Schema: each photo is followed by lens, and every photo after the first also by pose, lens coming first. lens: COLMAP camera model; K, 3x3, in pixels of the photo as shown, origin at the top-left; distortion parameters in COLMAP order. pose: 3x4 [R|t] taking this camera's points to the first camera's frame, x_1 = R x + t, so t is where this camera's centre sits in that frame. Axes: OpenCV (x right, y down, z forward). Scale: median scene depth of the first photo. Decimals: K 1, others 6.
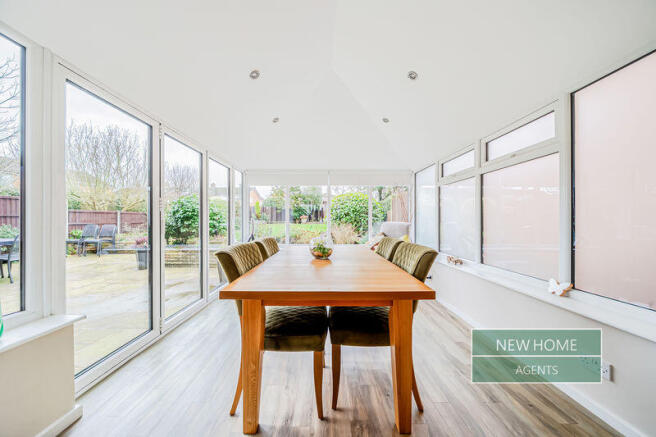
lens RADIAL K [[225.2, 0, 326.6], [0, 225.2, 223.0], [0, 0, 1]] dist [0.001627, -0.000037]
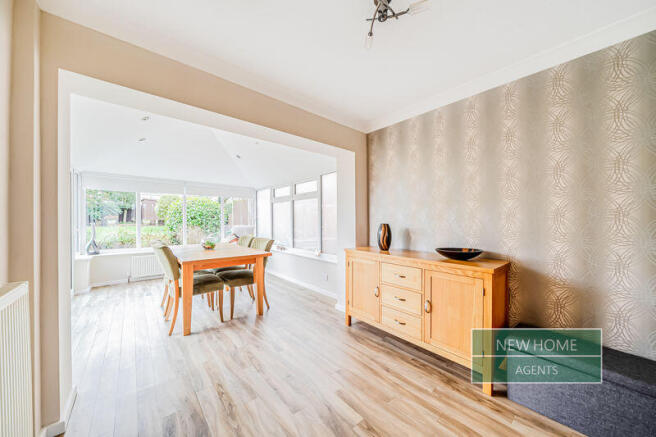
lens RADIAL K [[225.2, 0, 326.3], [0, 225.2, 223.7], [0, 0, 1]] dist [0.001627, -0.000037]
pose [[0.761485, -0.006065, 0.648154, -0.378189], [0.005447, 0.999981, 0.002958, -0.028723], [-0.648159, 0.001278, 0.761504, -0.722326]]
